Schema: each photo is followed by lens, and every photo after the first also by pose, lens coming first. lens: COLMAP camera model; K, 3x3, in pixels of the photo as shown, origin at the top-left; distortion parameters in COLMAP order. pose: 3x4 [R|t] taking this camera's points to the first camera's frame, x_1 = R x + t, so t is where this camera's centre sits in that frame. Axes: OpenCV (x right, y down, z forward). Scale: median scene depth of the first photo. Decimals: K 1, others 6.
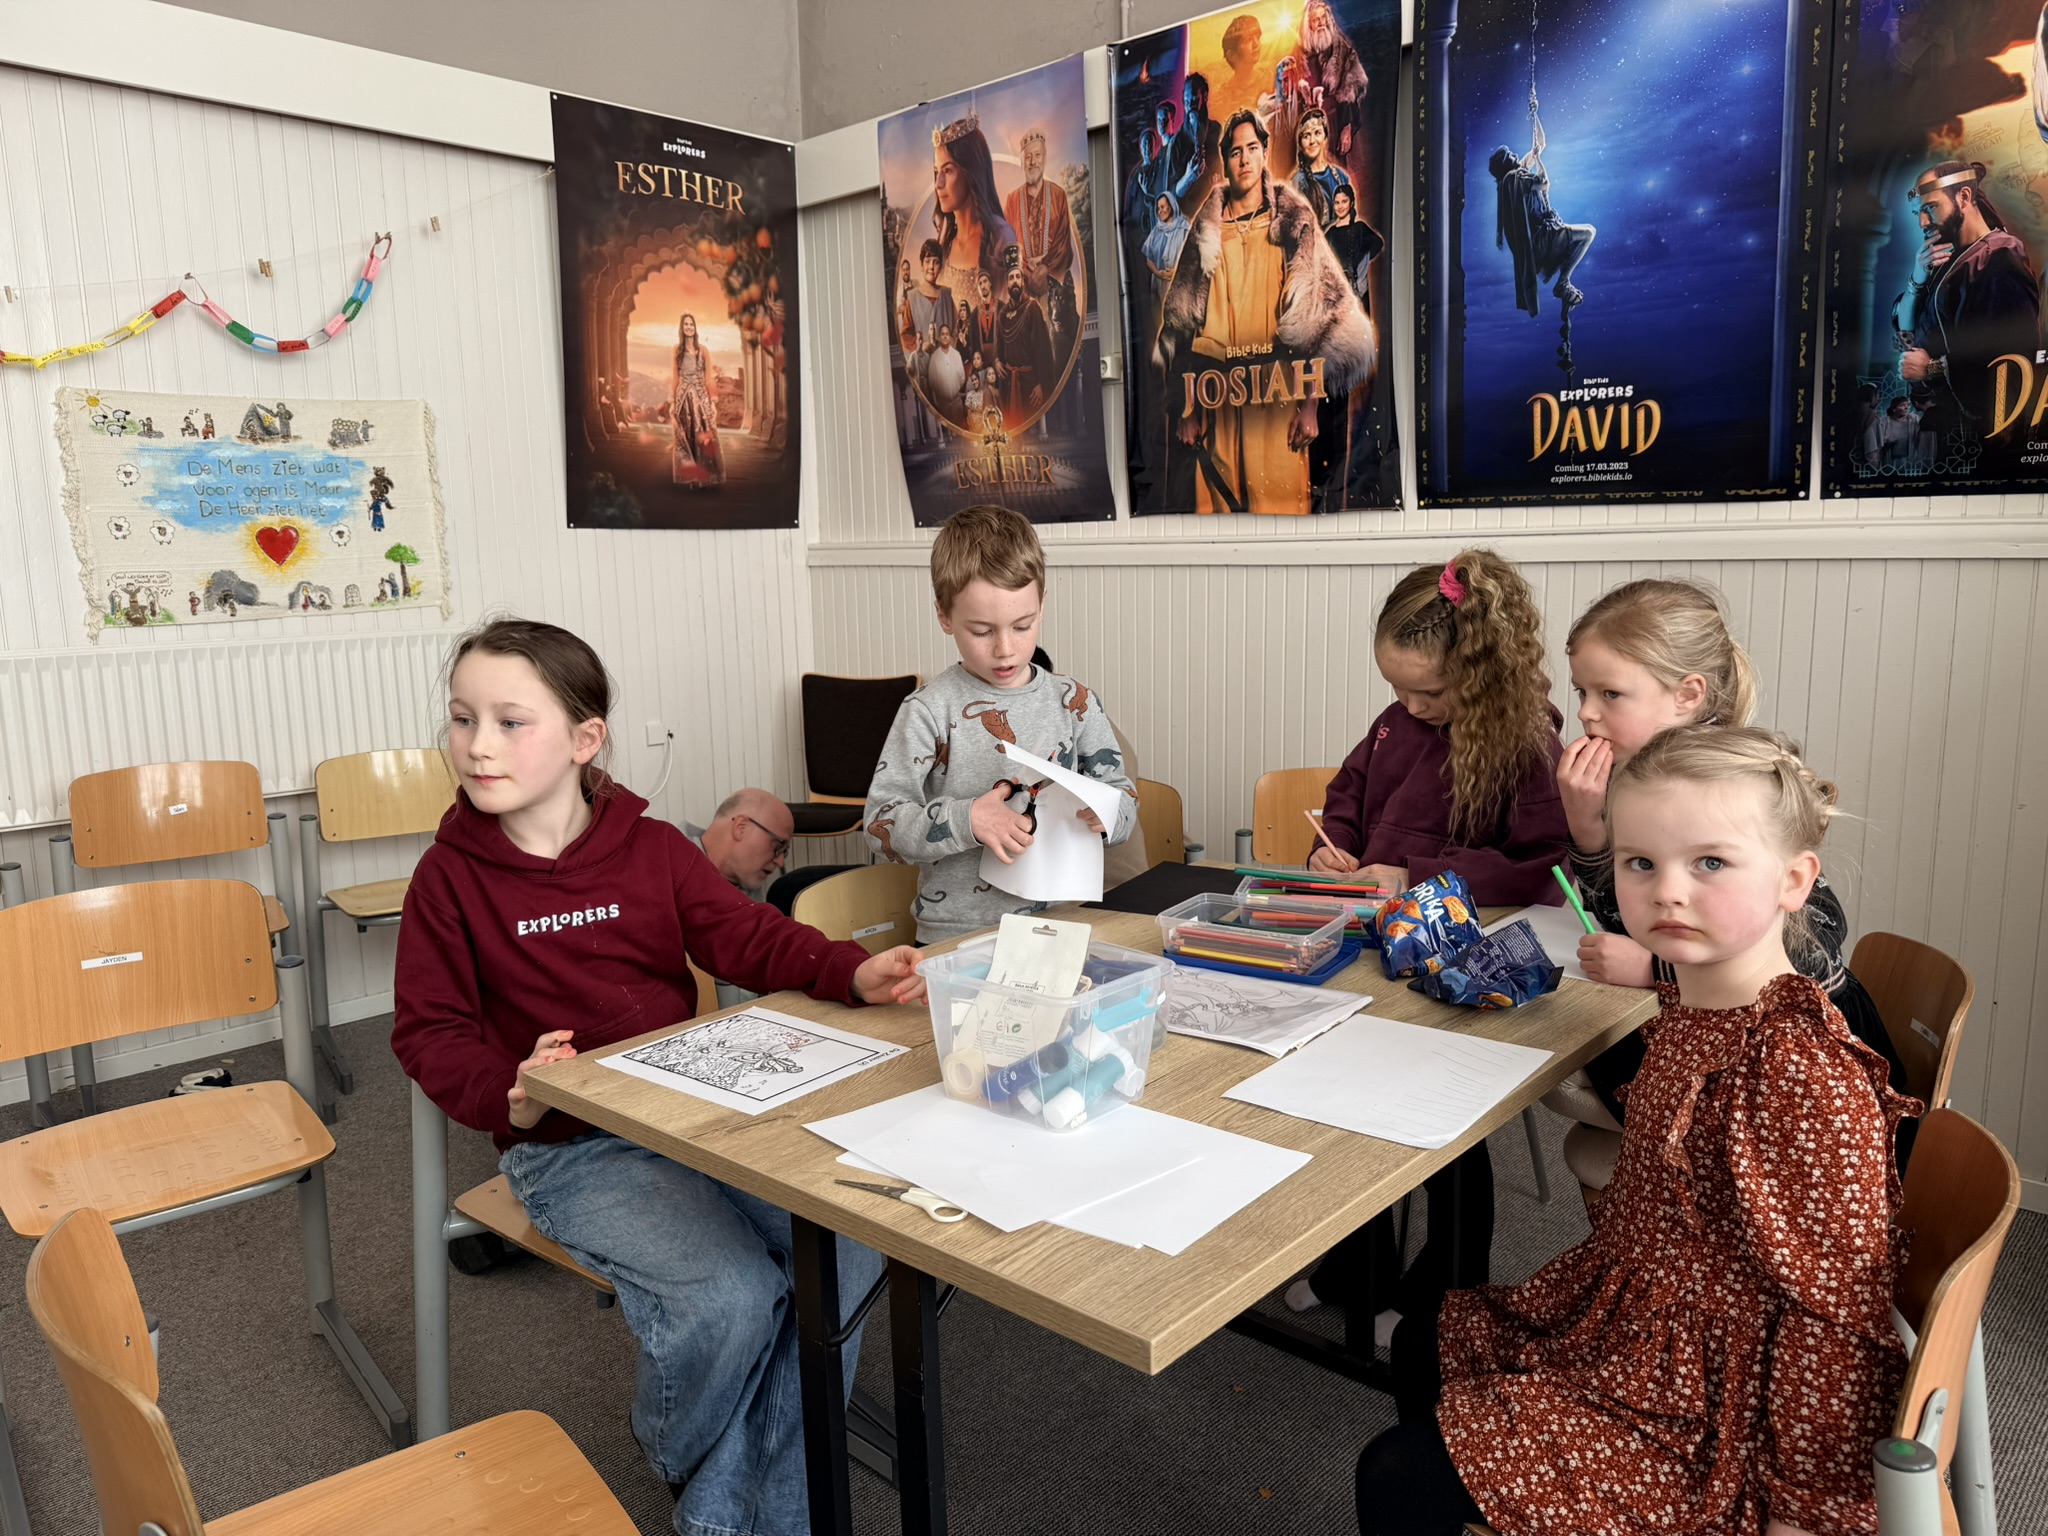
lens RADIAL K [[1459.1, 0, 1036.6], [0, 1459.1, 774.6], [0, 0, 1]] dist [0.108194, -0.192937]
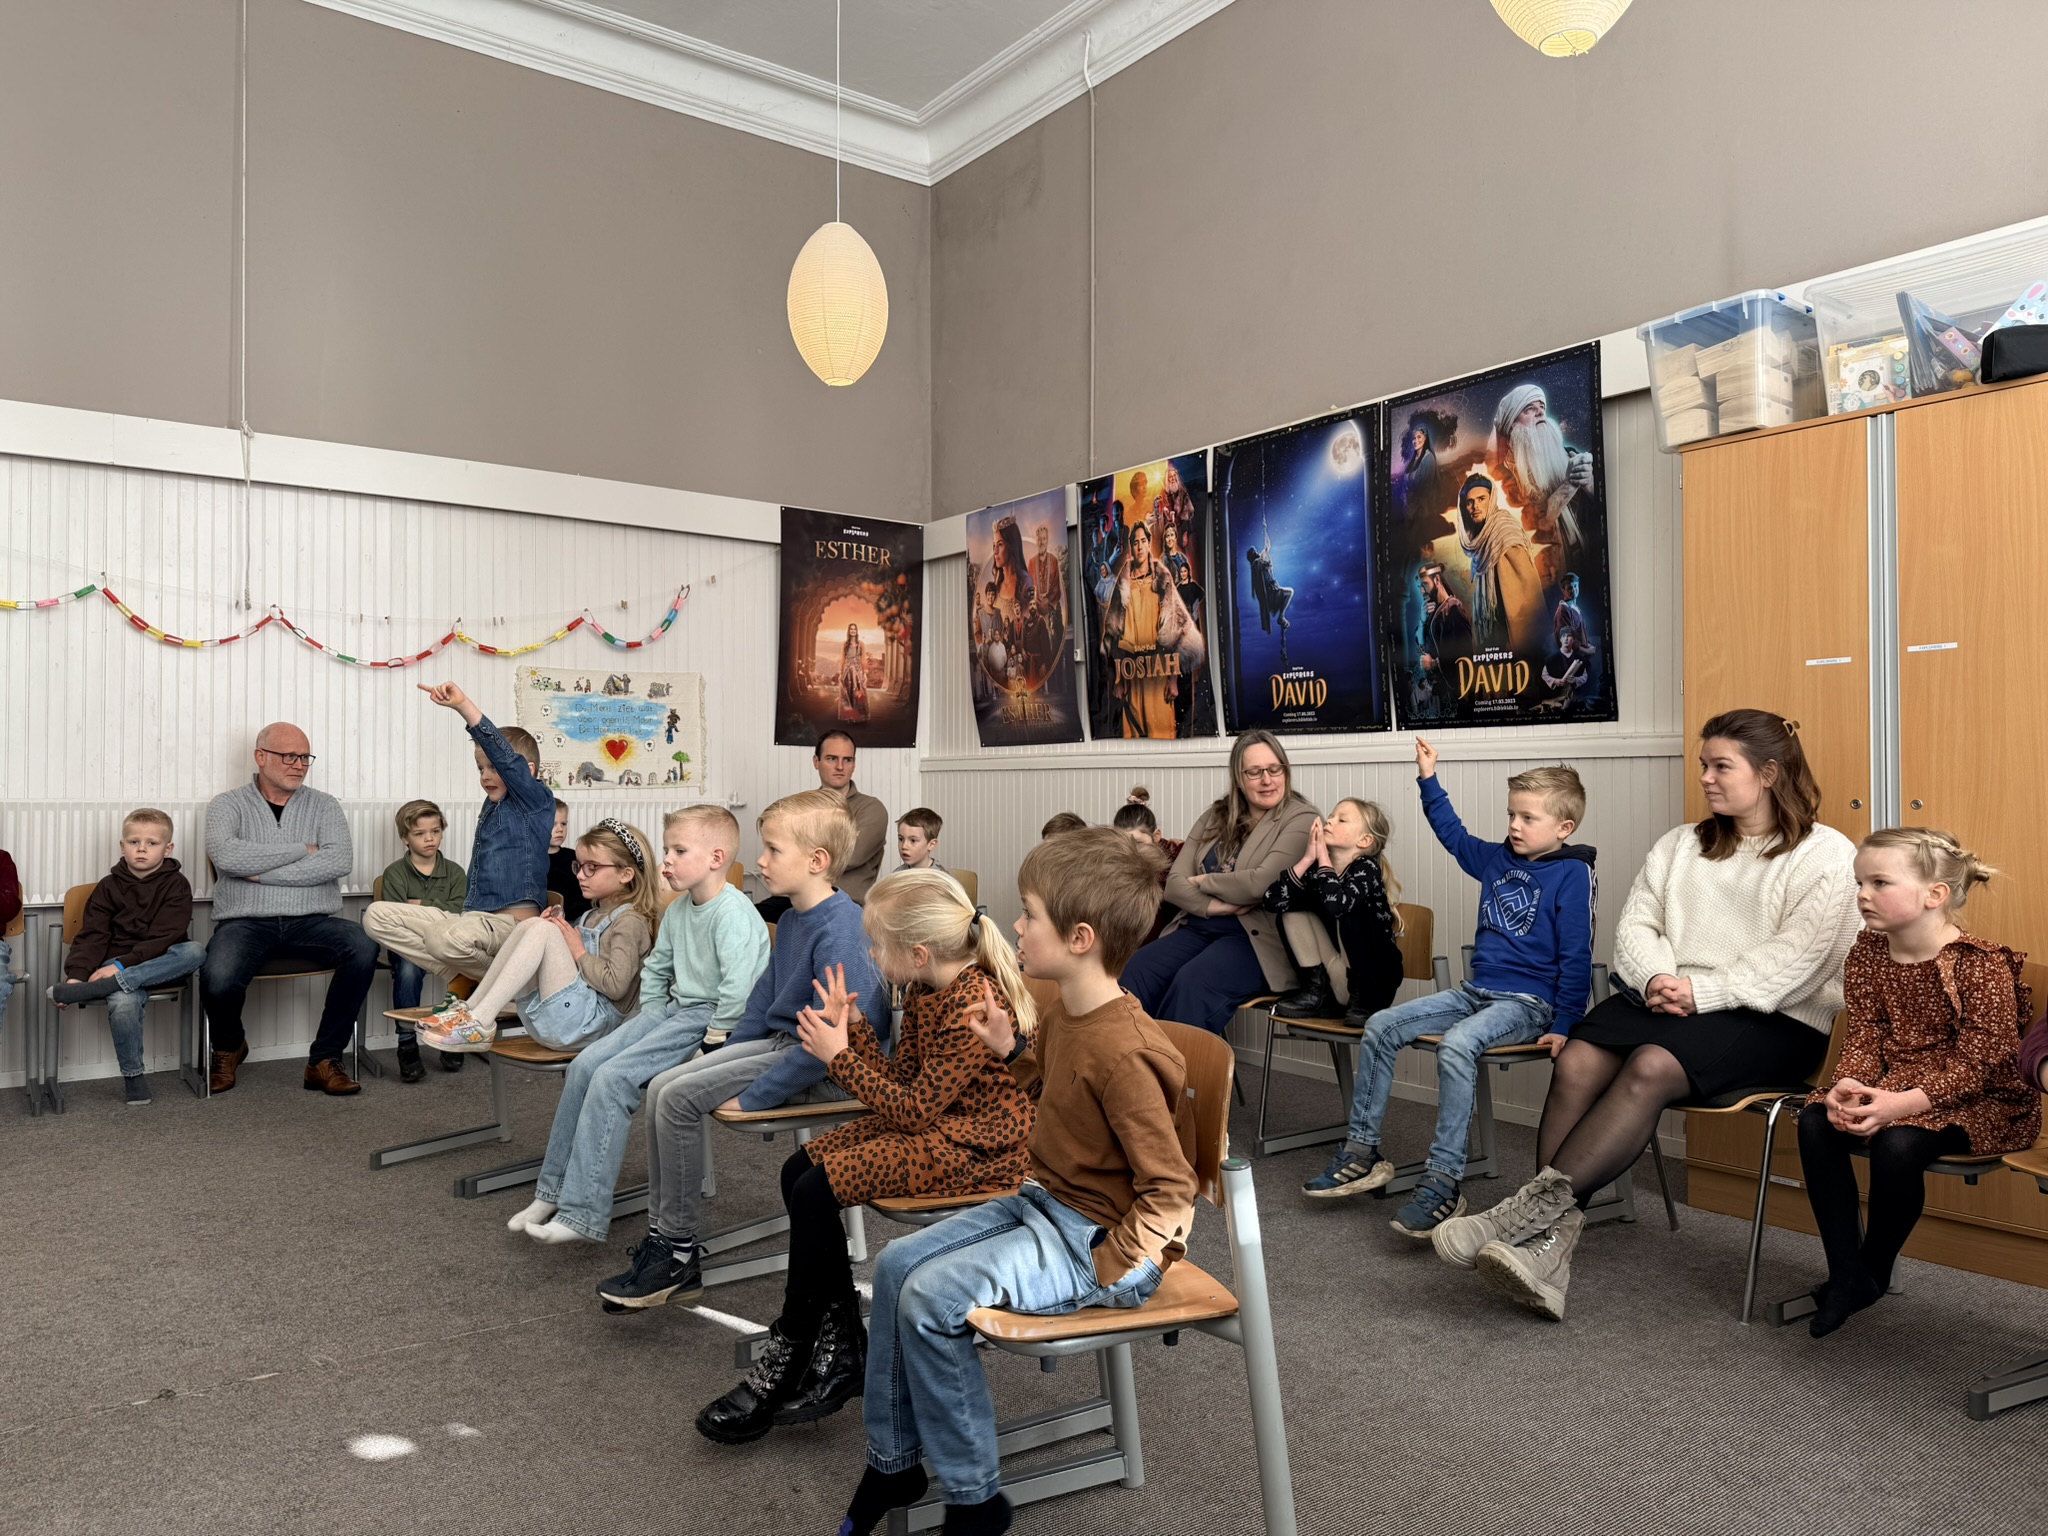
lens RADIAL K [[1415.1, 0, 1024.0], [0, 1415.1, 768.0], [0, 0, 1]] dist [0.157934, -0.238750]
pose [[0.985355, 0.016683, -0.169697, 0.282528], [-0.045653, 0.984681, -0.168284, 0.140876], [0.164290, 0.173567, 0.971022, -0.626019]]
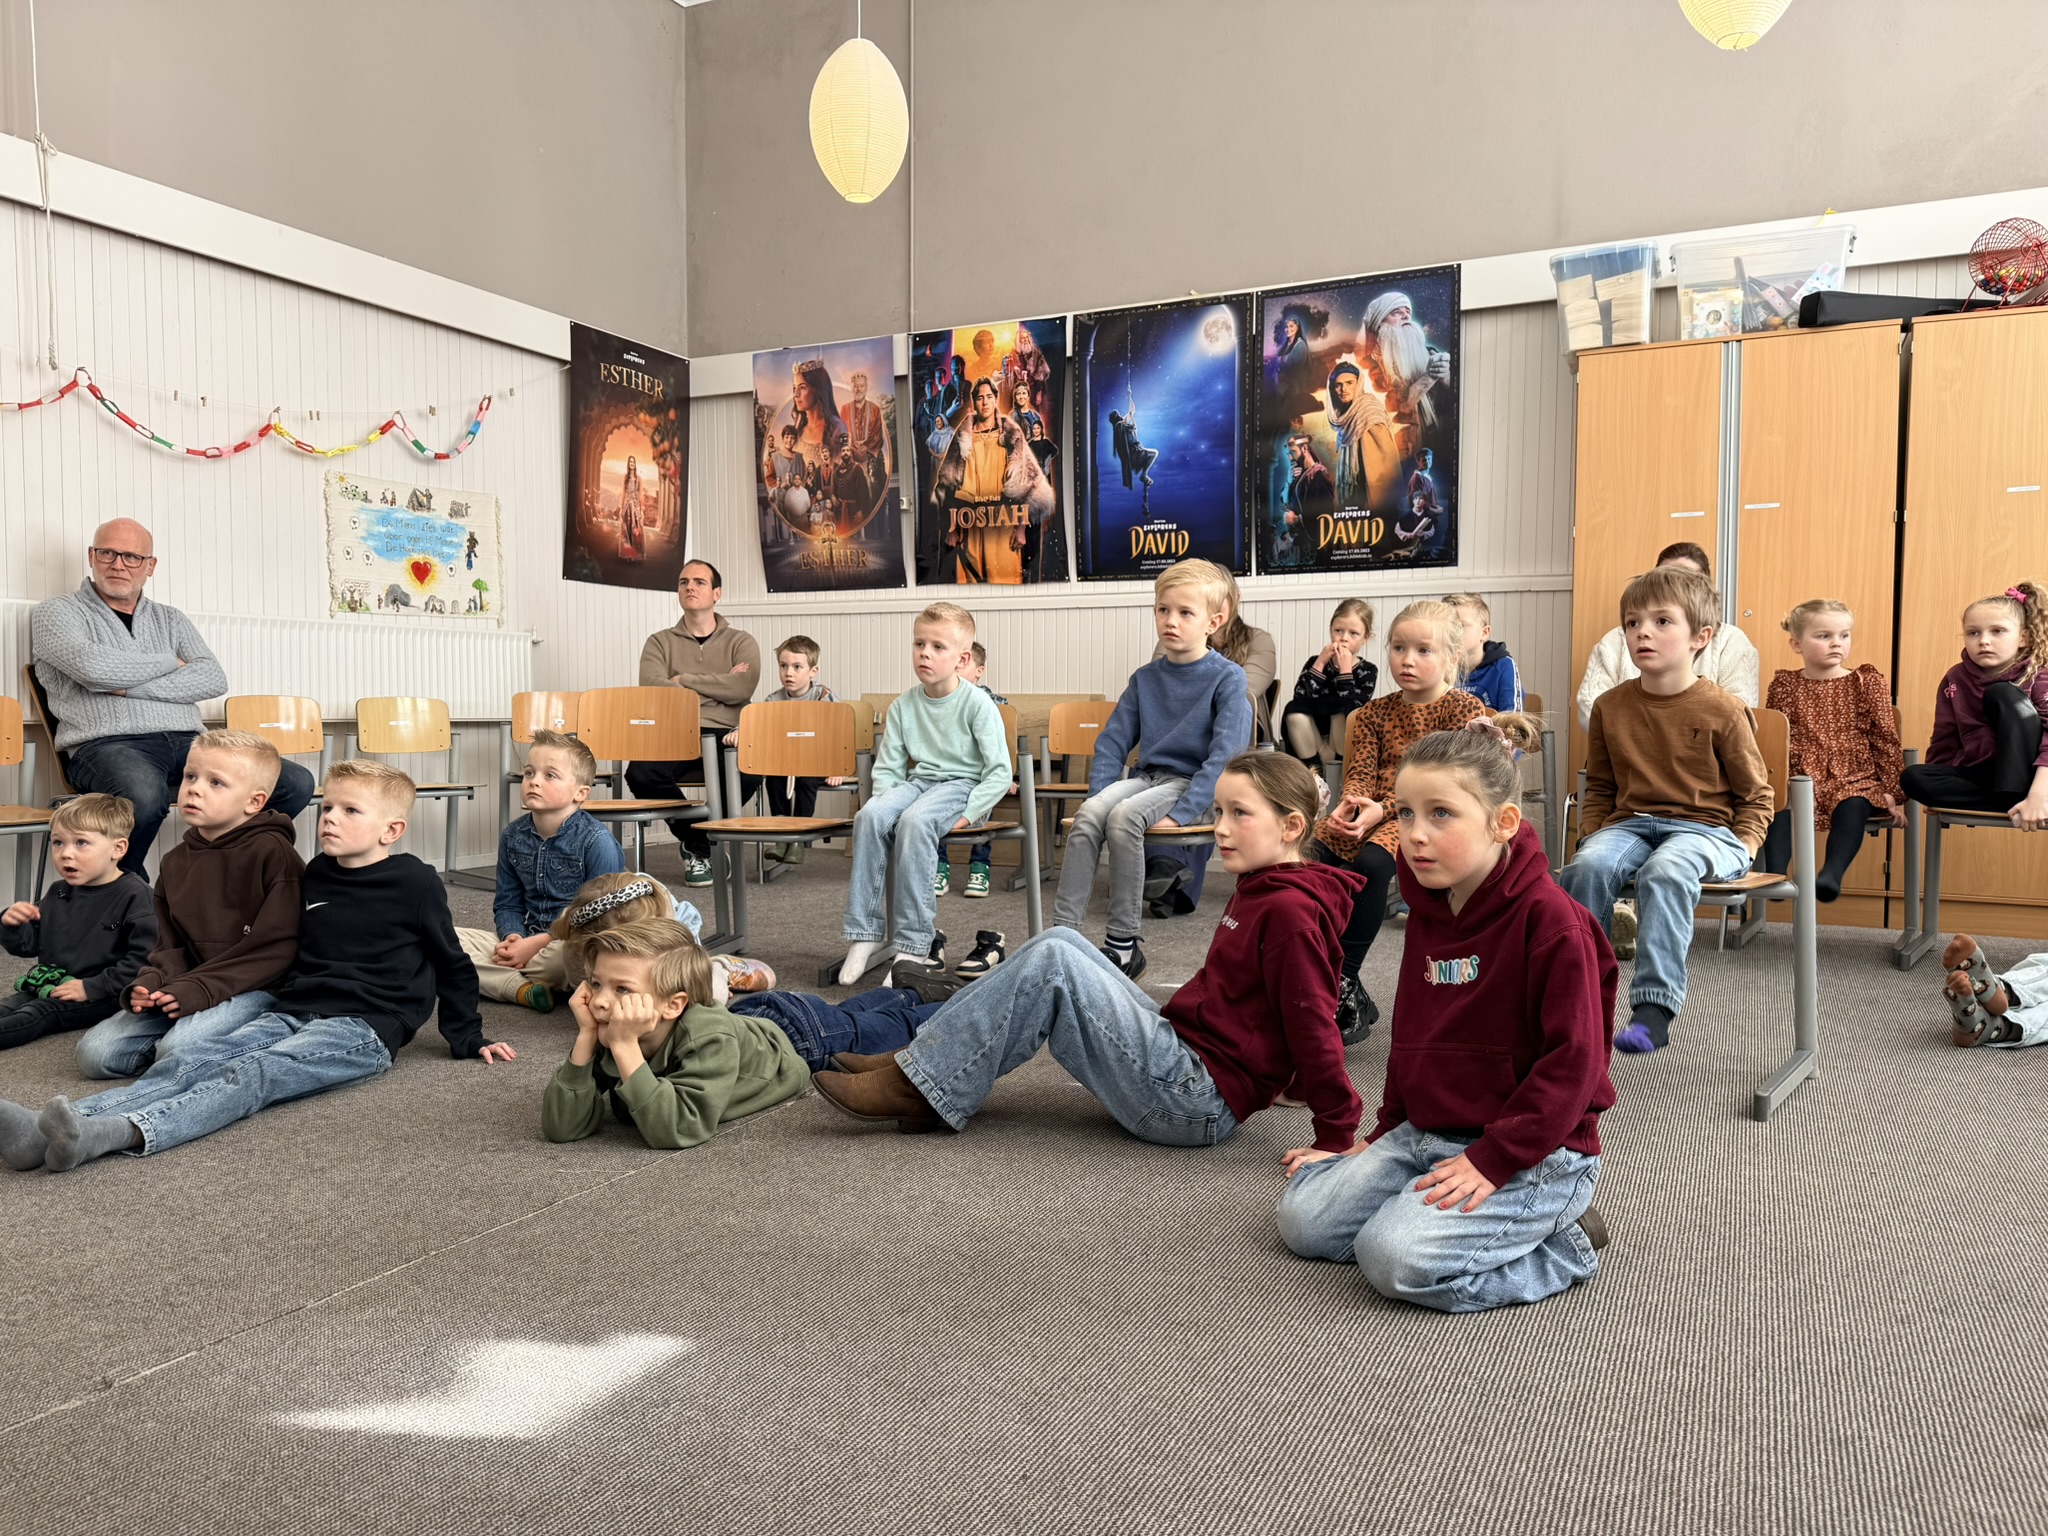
lens RADIAL K [[1423.3, 0, 1033.8], [0, 1423.3, 772.0], [0, 0, 1]] dist [0.194707, -0.364487]
pose [[0.956256, 0.008278, 0.292414, -0.326879], [0.024494, 0.993823, -0.108235, 0.257286], [-0.291504, 0.110663, 0.950147, -0.717341]]
